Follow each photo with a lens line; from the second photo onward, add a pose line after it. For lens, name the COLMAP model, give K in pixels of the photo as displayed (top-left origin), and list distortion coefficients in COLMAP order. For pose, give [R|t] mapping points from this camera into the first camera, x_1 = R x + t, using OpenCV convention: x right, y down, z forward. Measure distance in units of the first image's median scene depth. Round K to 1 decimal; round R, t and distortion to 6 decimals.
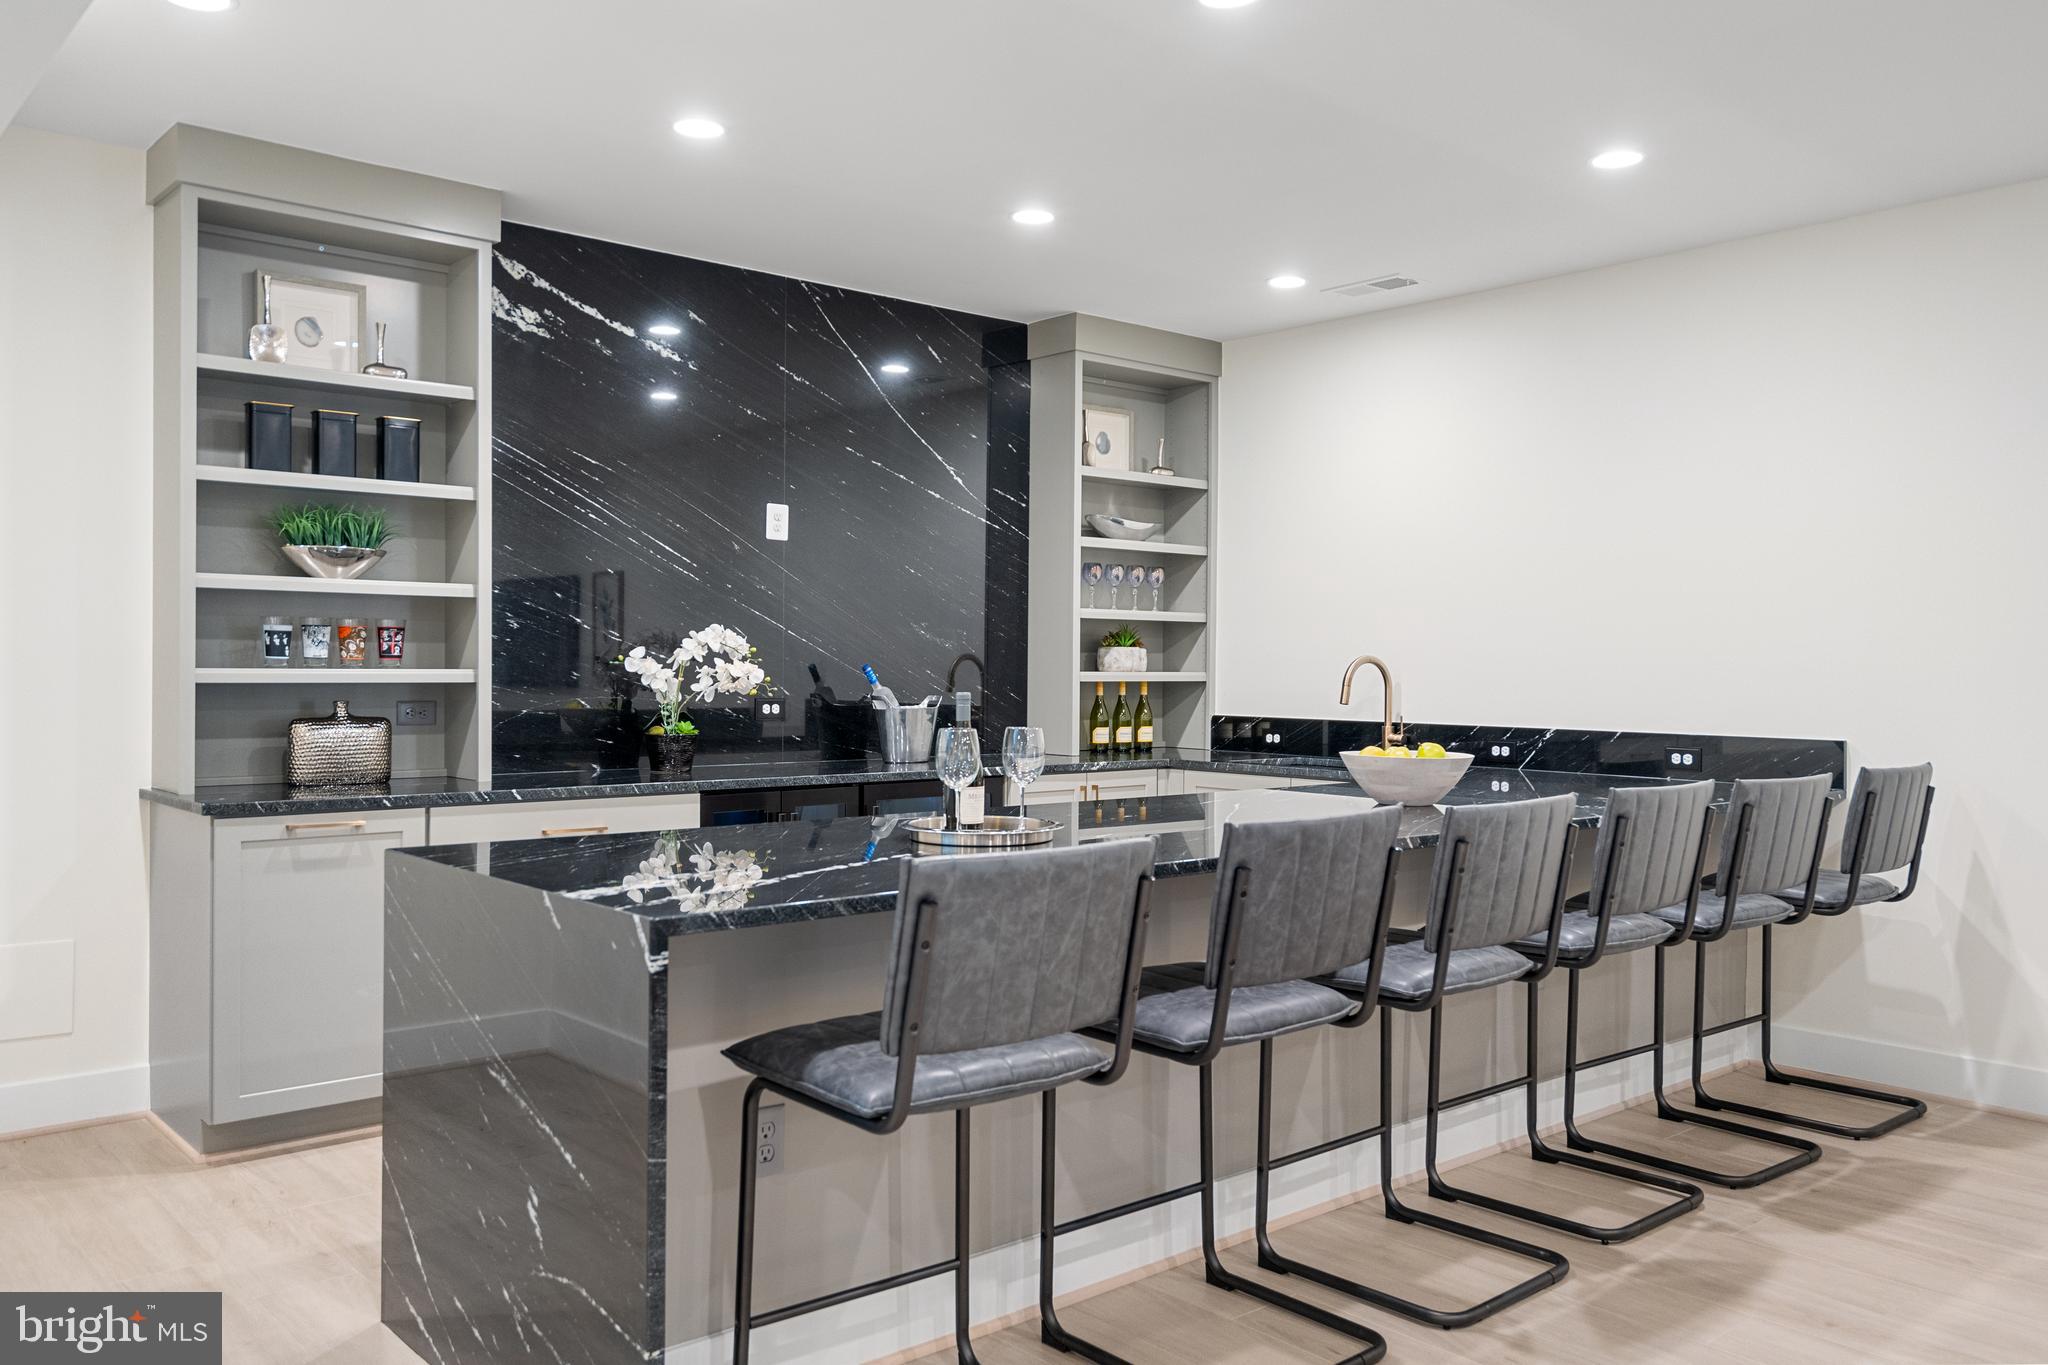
lens RADIAL K [[1616.5, 0, 1023.2], [0, 1616.5, 676.2], [0, 0, 1]] dist [-0.009172, -0.002917]
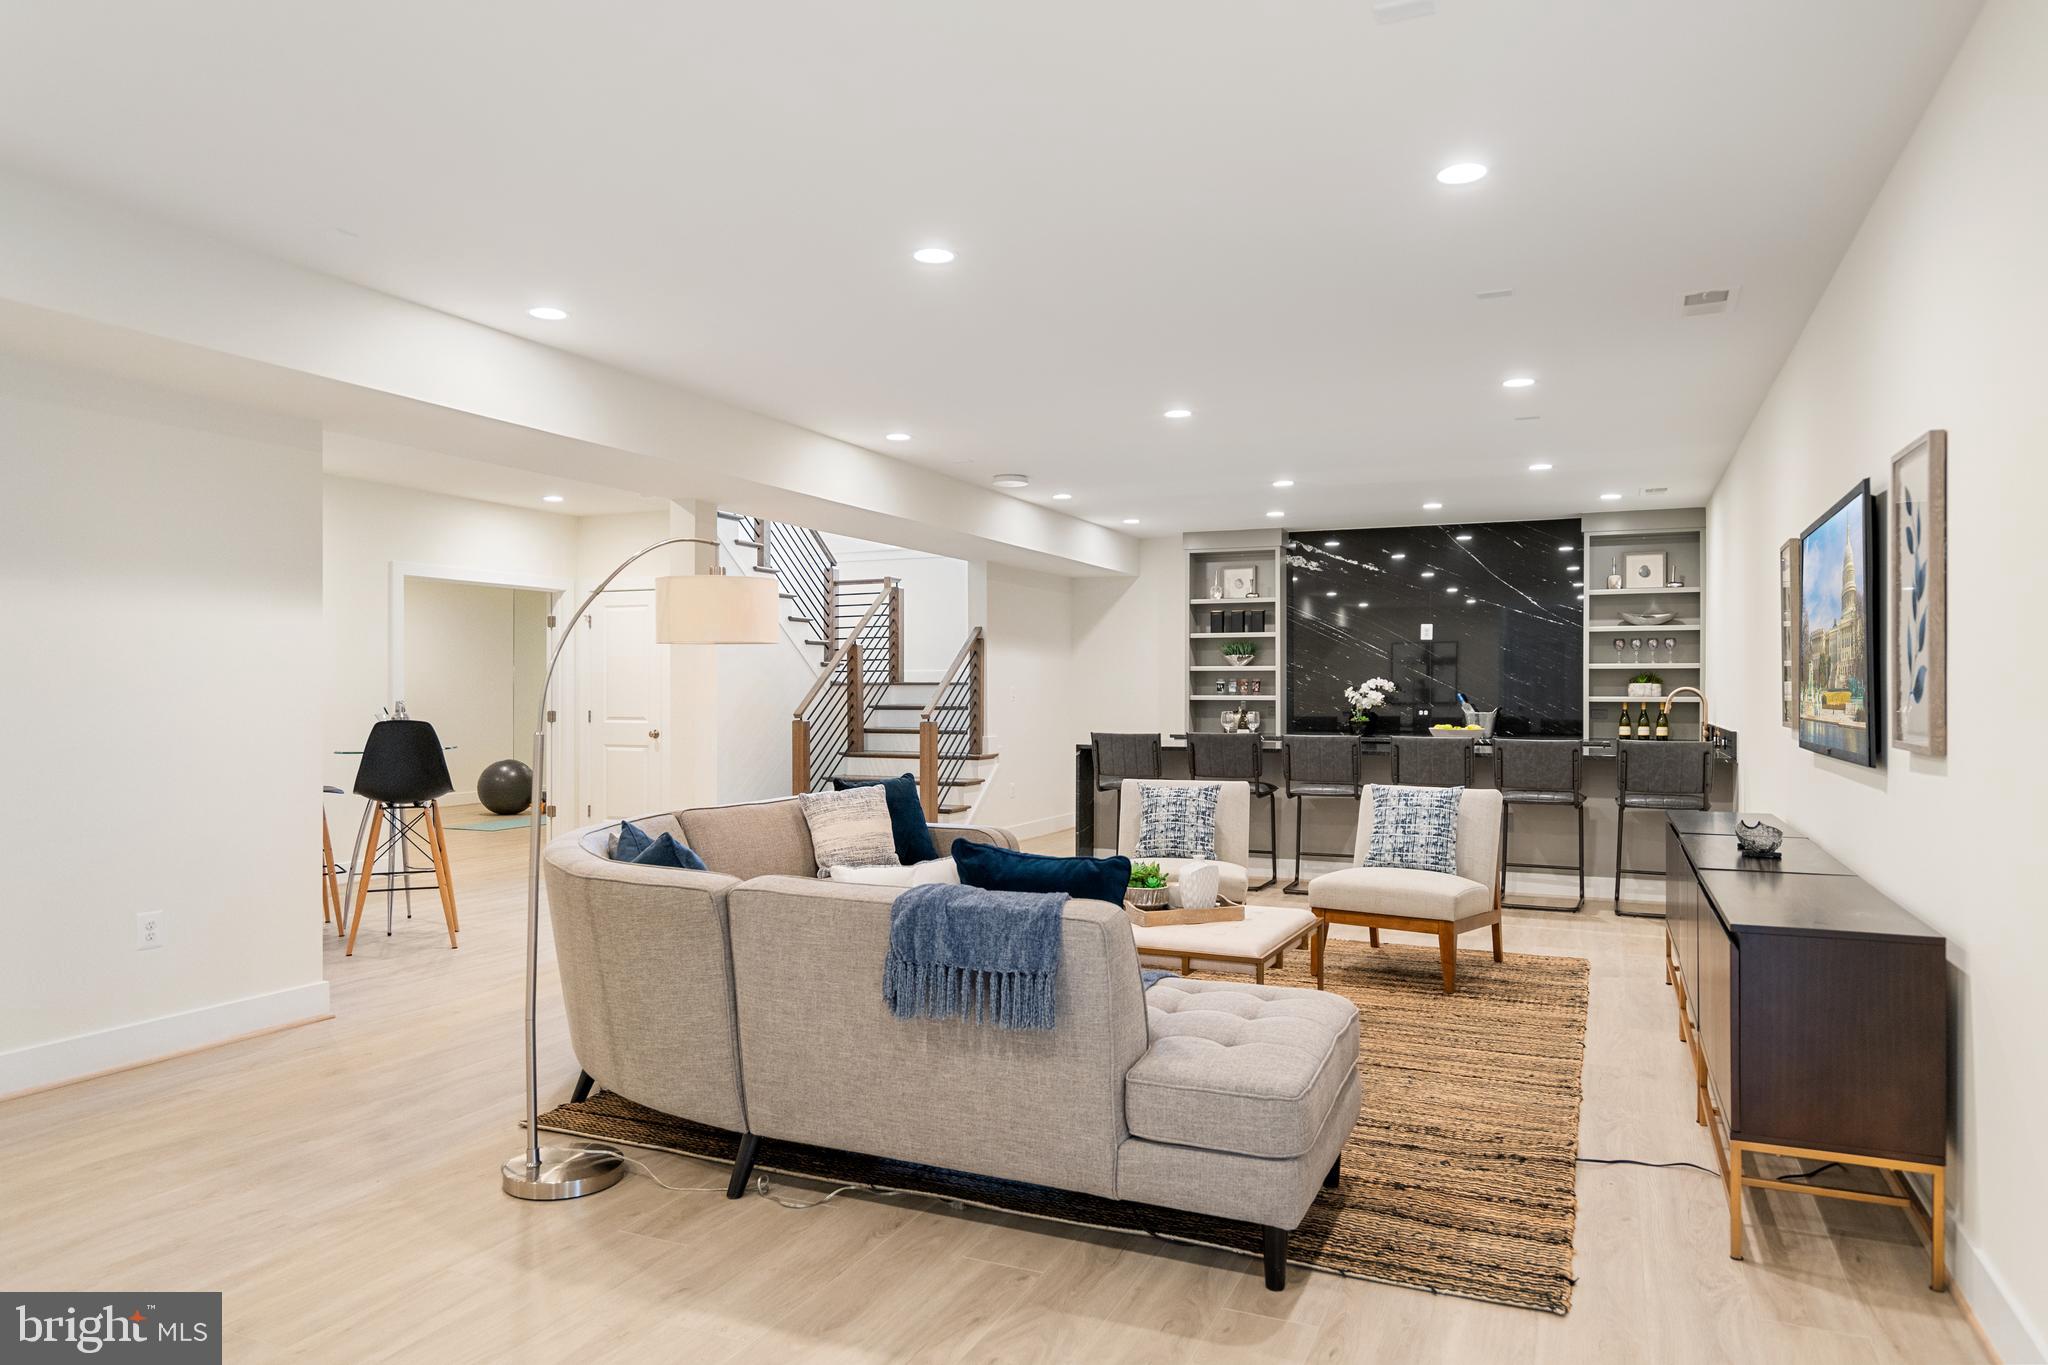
lens RADIAL K [[1297.2, 0, 1023.9], [0, 1297.2, 687.7], [0, 0, 1]] dist [-0.000260, -0.000031]
pose [[0.416219, -0.007134, -0.909236, 1.453959], [-0.003887, 0.999946, -0.009625, 0.005140], [0.909256, 0.007541, 0.416169, -0.335976]]
